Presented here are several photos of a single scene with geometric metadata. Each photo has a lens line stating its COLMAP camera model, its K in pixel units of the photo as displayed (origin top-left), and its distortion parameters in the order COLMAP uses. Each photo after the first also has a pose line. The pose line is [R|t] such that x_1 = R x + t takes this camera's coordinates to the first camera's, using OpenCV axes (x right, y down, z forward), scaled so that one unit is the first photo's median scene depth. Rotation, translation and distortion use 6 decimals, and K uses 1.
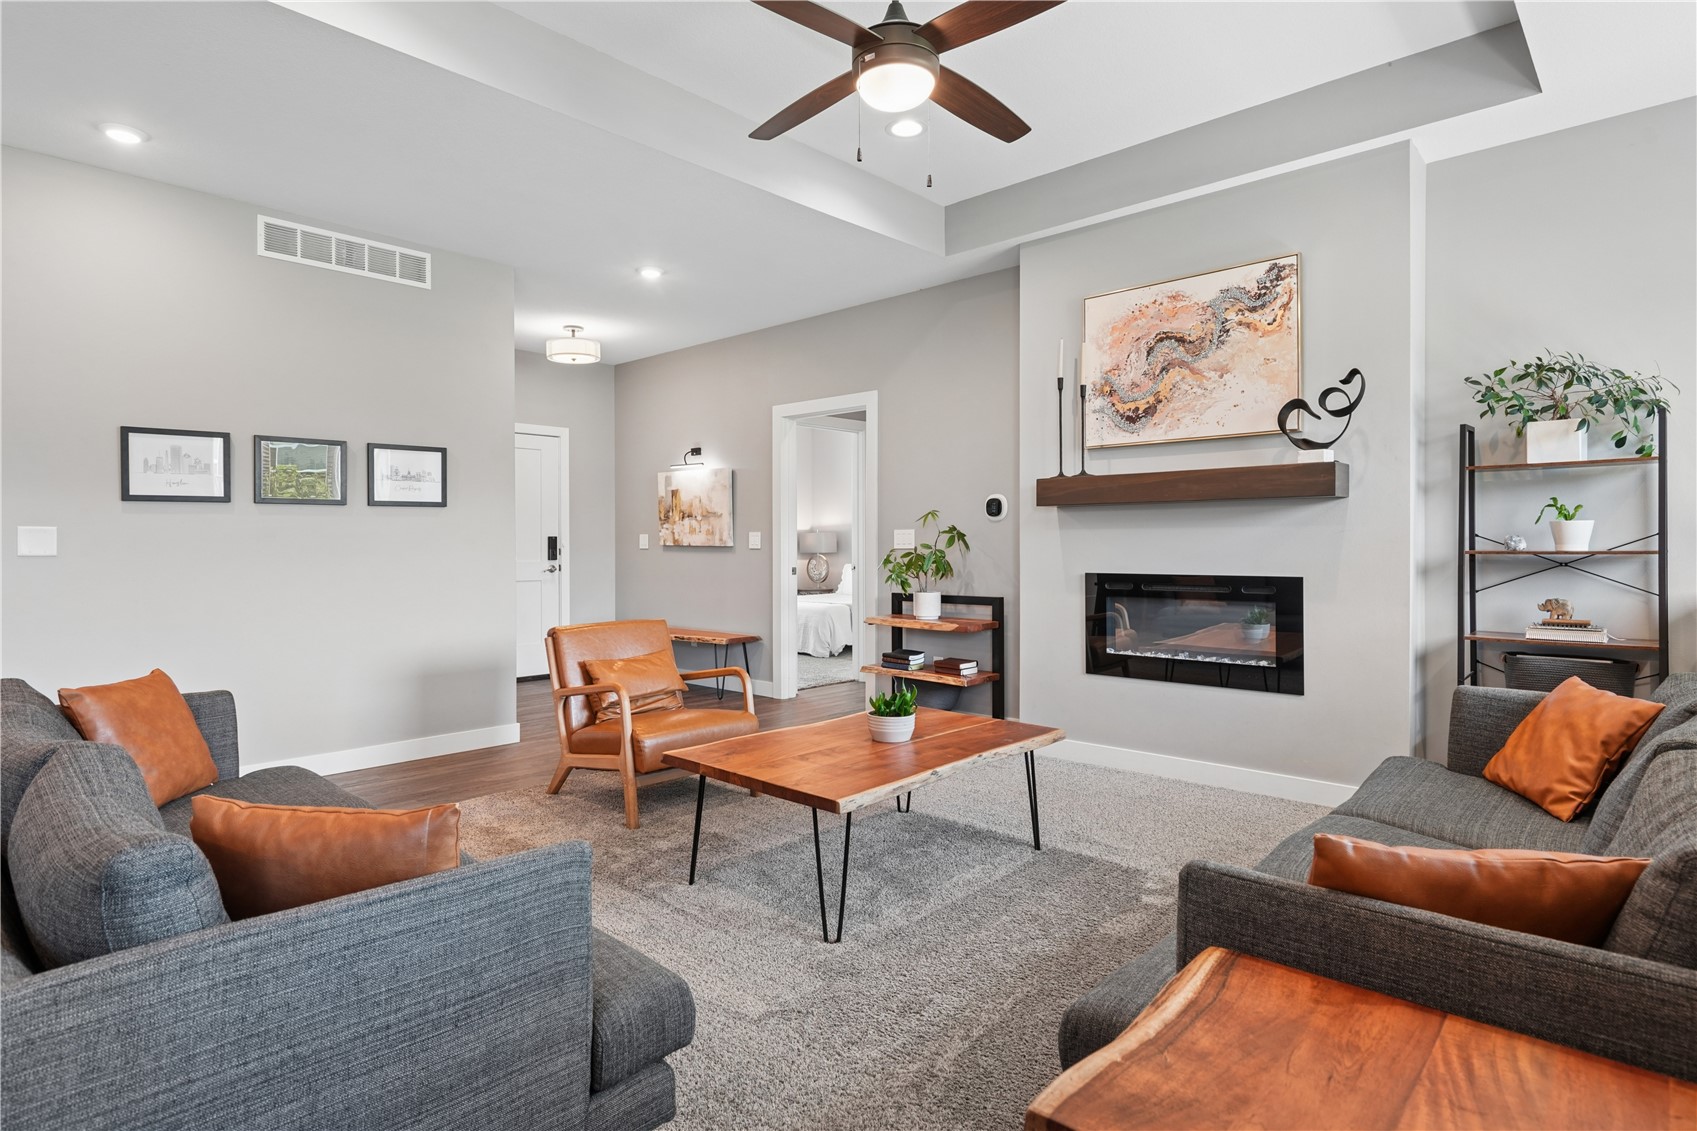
lens RADIAL K [[897.9, 0, 853.4], [0, 897.9, 547.3], [0, 0, 1]] dist [-0.002112, 0.000072]
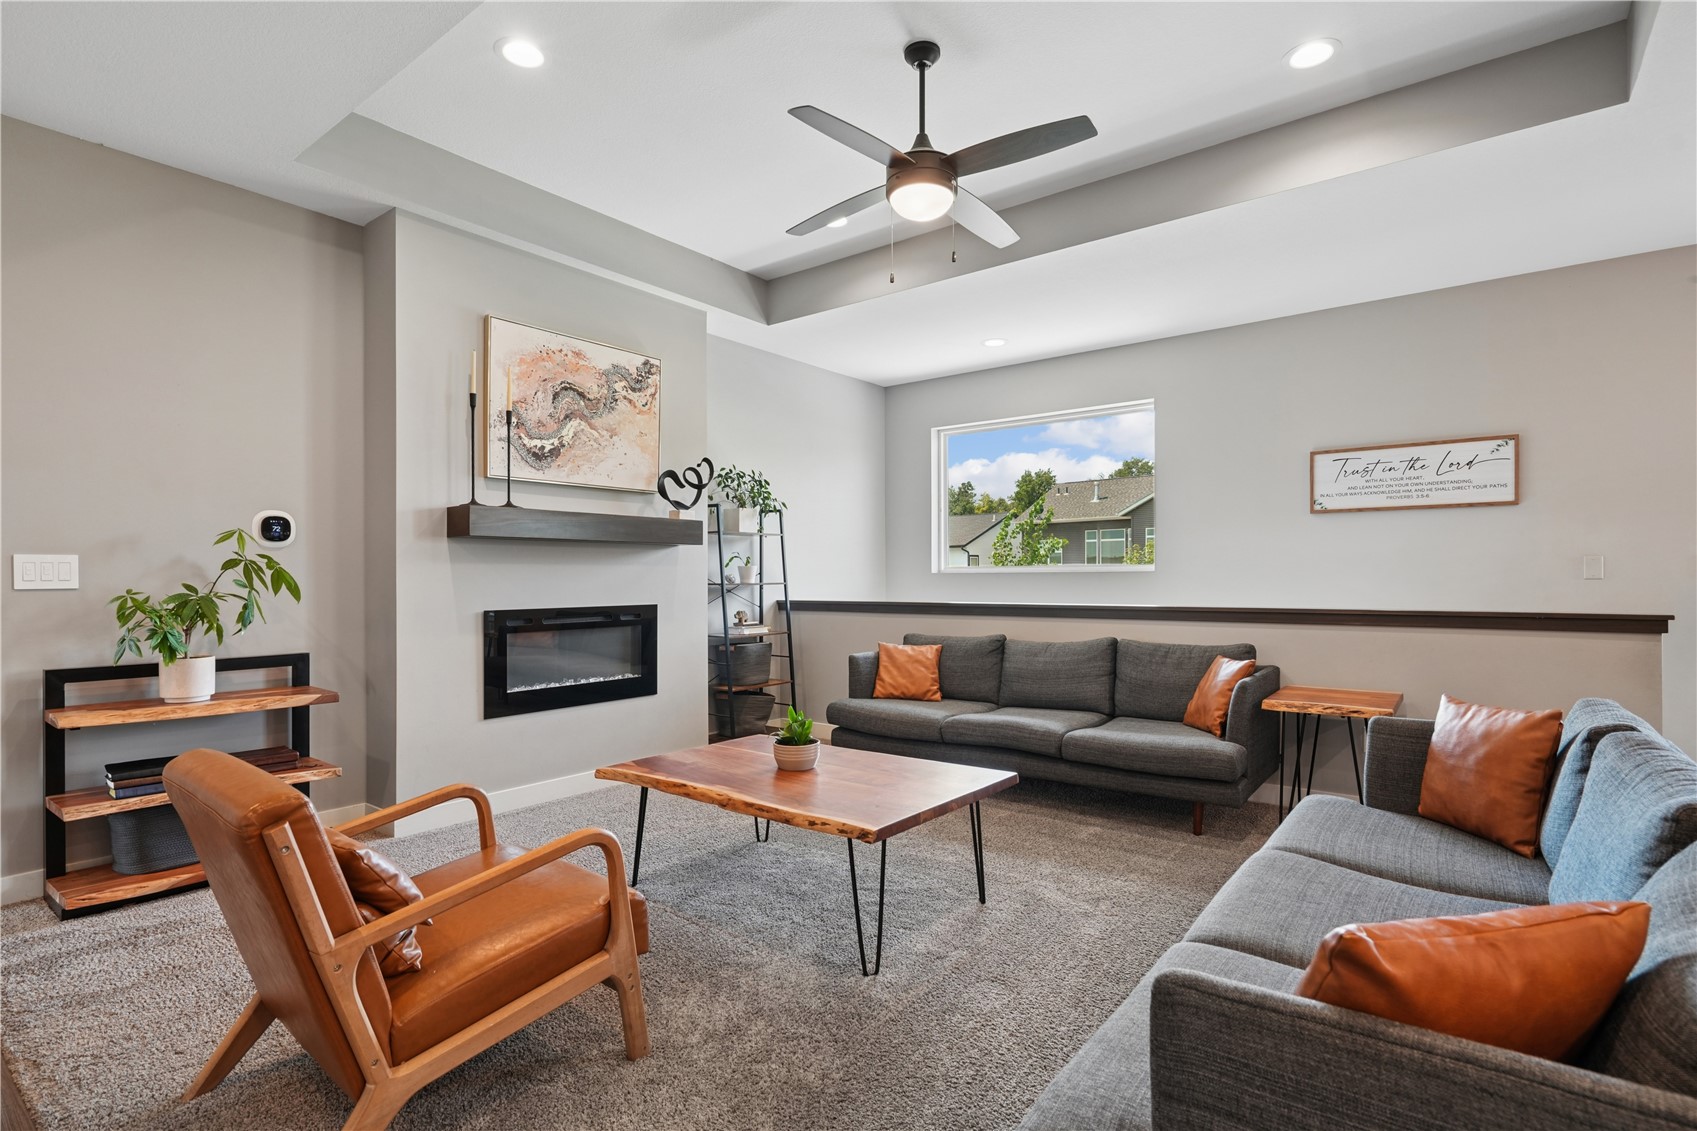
lens RADIAL K [[821.1, 0, 847.6], [0, 821.1, 577.4], [0, 0, 1]] dist [-0.002149, -0.000208]
pose [[-0.085306, 0.002294, 0.996352, -0.654434], [0.006599, 0.999977, -0.001737, -0.002154], [-0.996333, 0.006427, -0.085320, 0.744364]]
